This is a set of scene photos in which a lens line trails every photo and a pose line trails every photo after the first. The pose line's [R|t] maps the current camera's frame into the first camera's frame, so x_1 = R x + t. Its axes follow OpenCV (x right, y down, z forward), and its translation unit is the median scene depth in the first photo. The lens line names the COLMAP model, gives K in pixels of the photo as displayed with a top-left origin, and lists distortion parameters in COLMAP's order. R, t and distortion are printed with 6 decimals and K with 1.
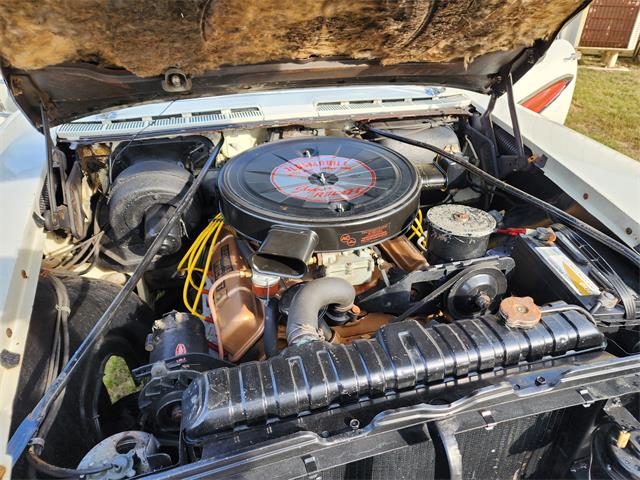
lens RADIAL K [[482.3, 0, 328.2], [0, 482.3, 239.5], [0, 0, 1]] dist [0.102818, -0.133061]
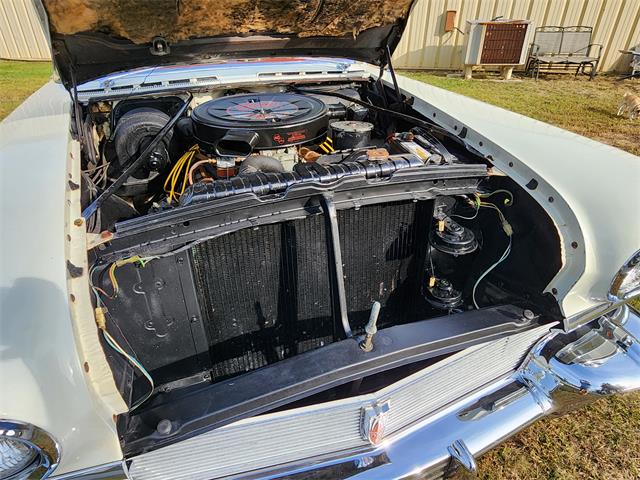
lens RADIAL K [[453.5, 0, 320.0], [0, 453.5, 240.0], [0, 0, 1]] dist [0.027395, -0.036796]
pose [[0.996153, -0.057518, 0.066118, 0.047831], [0.060827, 0.996937, -0.049165, 0.332885], [-0.063088, 0.052998, 0.996600, -0.358763]]
